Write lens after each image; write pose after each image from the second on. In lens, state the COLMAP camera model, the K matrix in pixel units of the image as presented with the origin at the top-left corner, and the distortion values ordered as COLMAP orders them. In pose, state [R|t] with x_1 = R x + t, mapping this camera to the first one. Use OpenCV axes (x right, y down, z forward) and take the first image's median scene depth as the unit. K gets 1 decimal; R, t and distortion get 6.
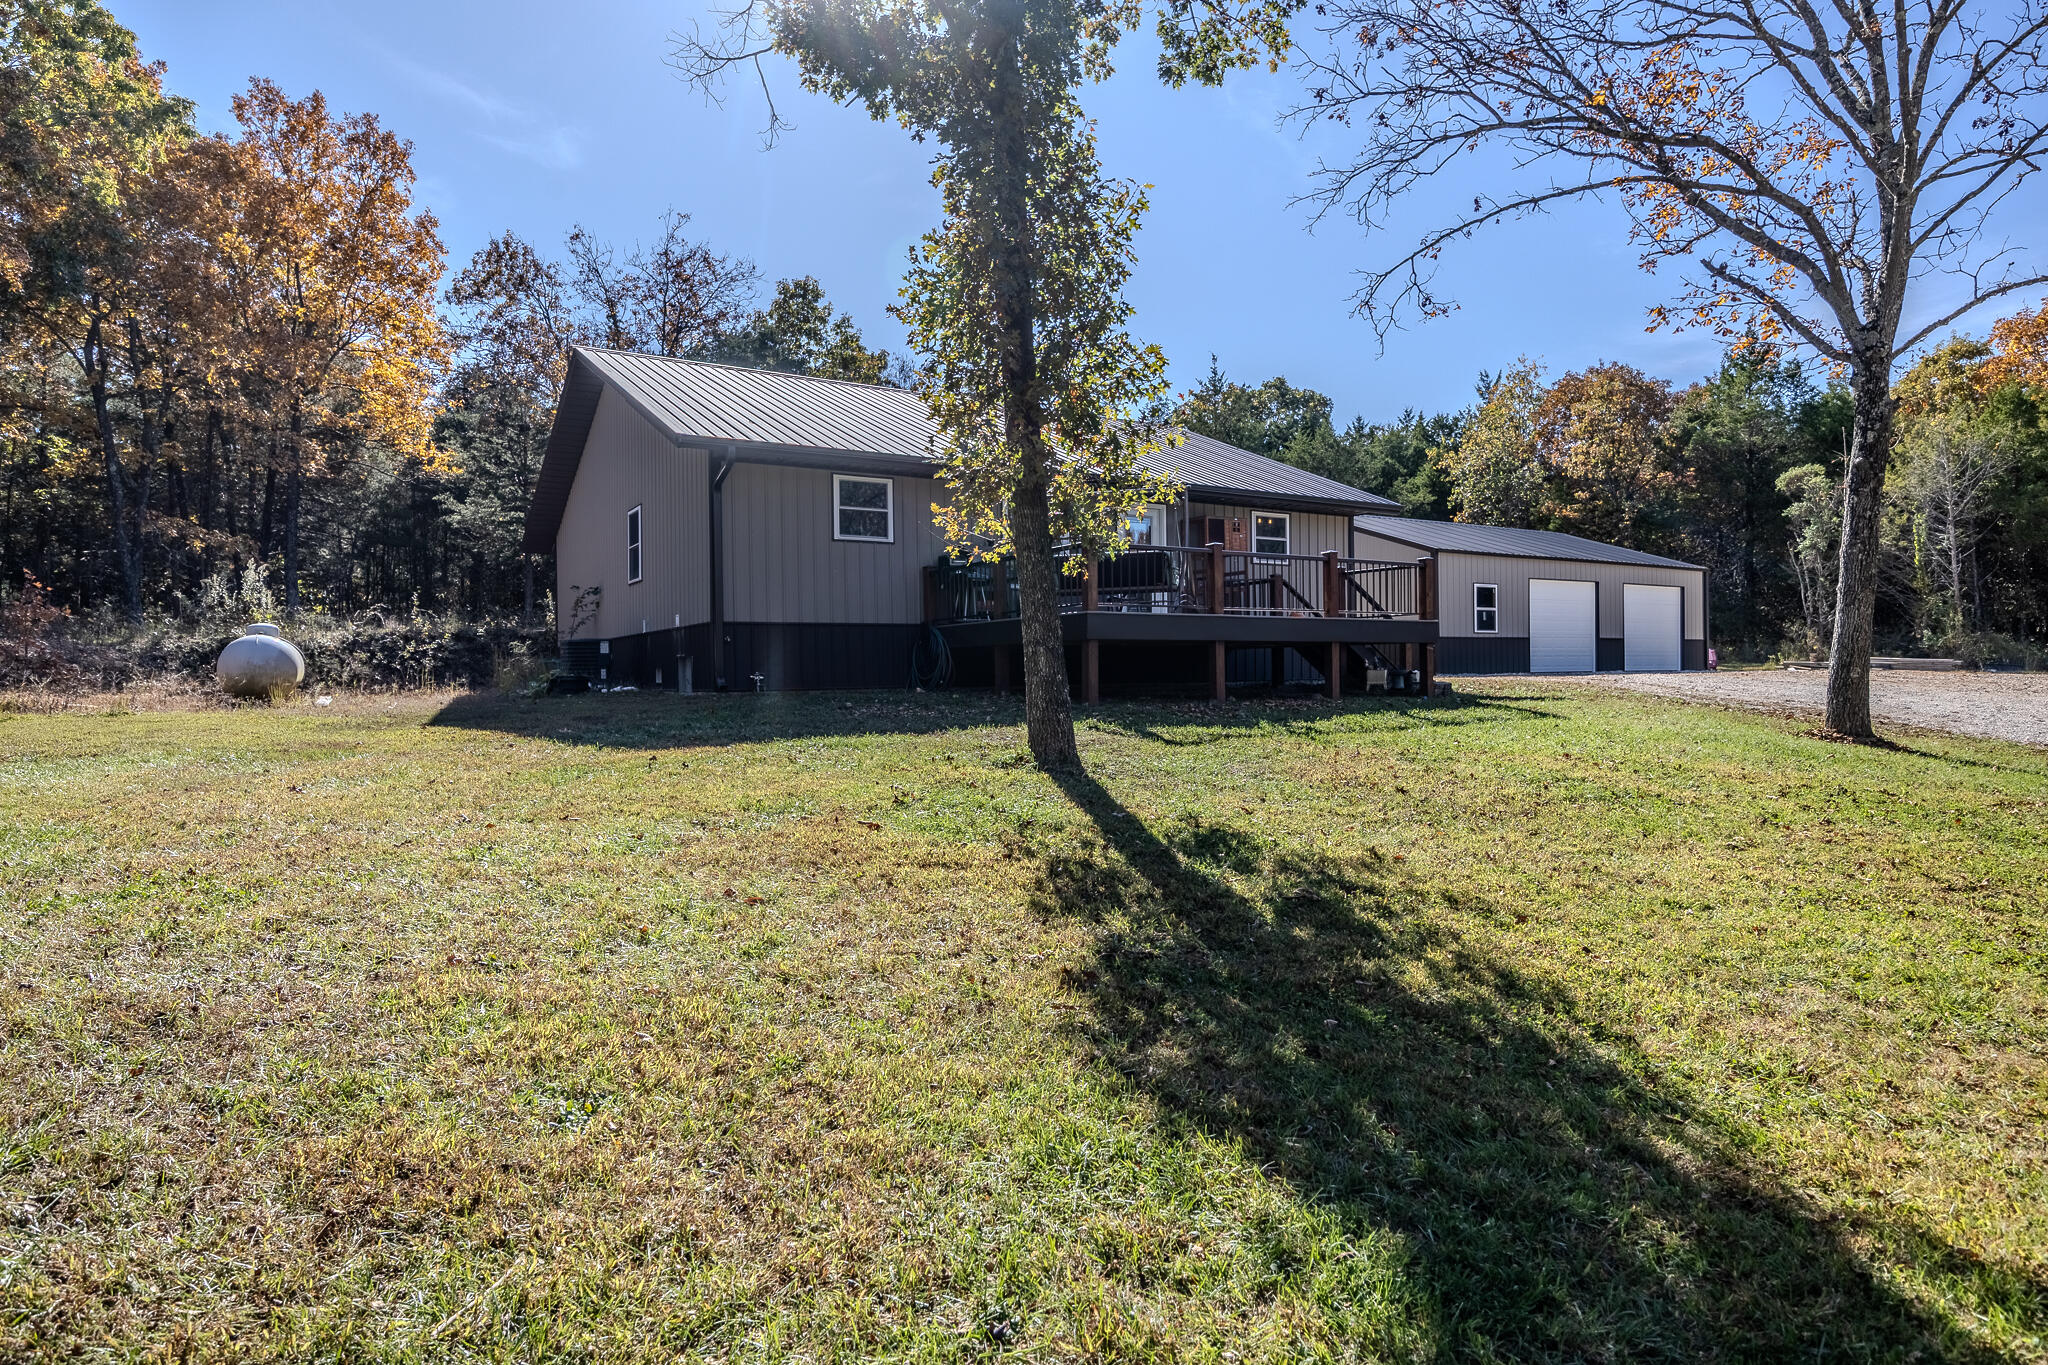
lens RADIAL K [[1137.8, 0, 1021.3], [0, 1137.8, 682.6], [0, 0, 1]] dist [0.016024, 0.000223]
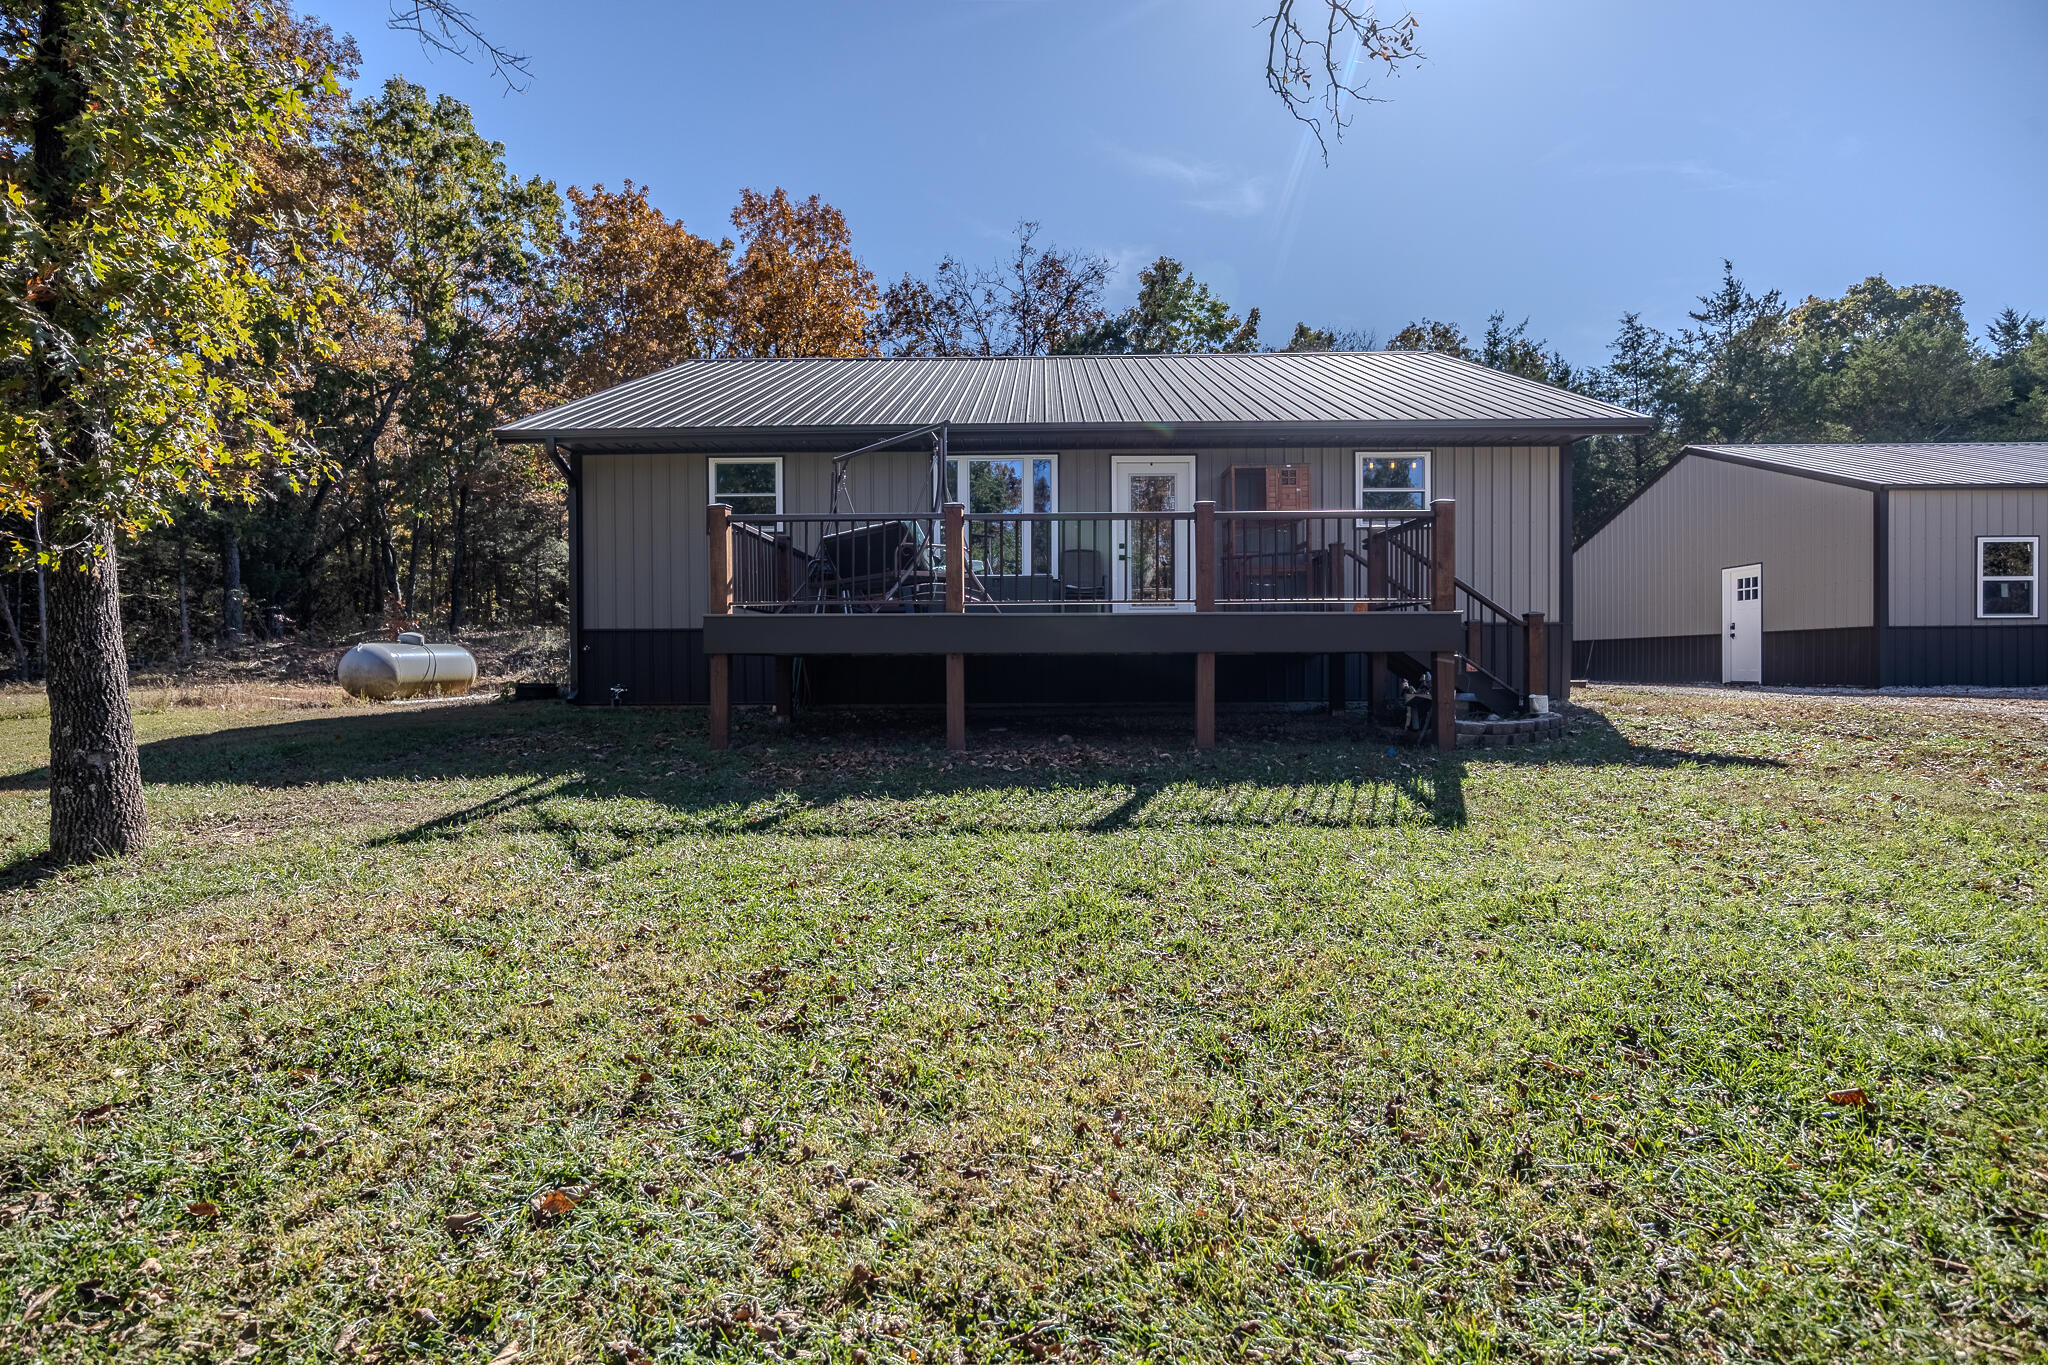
lens RADIAL K [[1046.7, 0, 1022.9], [0, 1046.7, 669.6], [0, 0, 1]] dist [-0.002057, -0.000220]
pose [[0.849757, 0.006347, -0.527137, 0.257846], [-0.005507, 0.999980, 0.003162, -0.015907], [0.527146, 0.000216, 0.849774, 0.261538]]
